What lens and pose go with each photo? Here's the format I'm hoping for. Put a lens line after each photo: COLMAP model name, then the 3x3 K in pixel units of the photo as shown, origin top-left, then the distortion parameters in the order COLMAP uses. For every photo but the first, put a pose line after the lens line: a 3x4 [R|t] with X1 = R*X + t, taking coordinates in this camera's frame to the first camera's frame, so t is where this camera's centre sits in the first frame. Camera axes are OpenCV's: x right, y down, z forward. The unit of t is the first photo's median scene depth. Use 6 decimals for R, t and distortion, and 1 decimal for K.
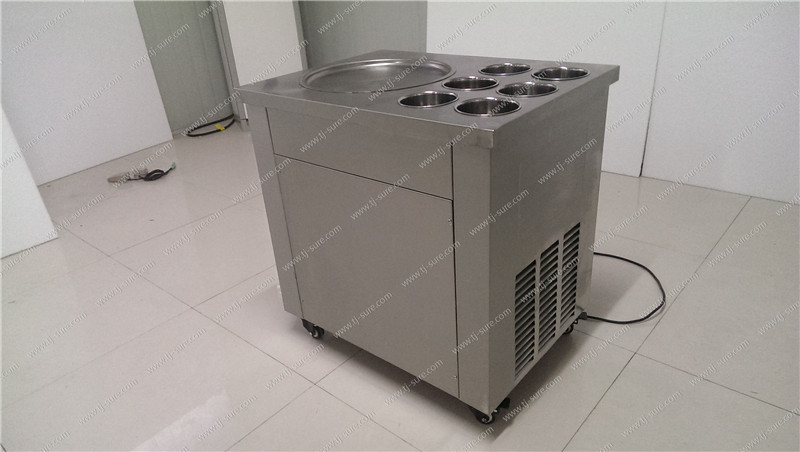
lens RADIAL K [[583.7, 0, 415.1], [0, 583.7, 221.3], [0, 0, 1]] dist [0.007210, -0.030878]
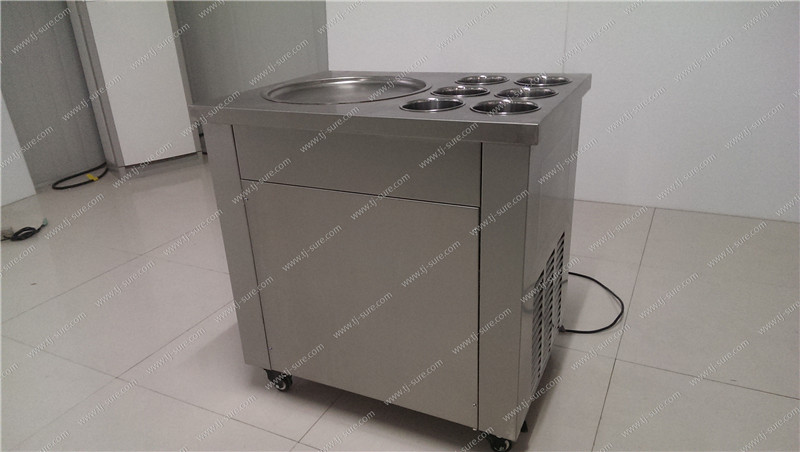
lens RADIAL K [[583.7, 0, 400.8], [0, 583.7, 222.4], [0, 0, 1]] dist [0.007210, -0.030878]
pose [[0.967546, -0.071490, 0.242373, -0.194608], [0.092519, 0.992767, -0.076508, 0.032067], [-0.235150, 0.096449, 0.967162, 0.085055]]
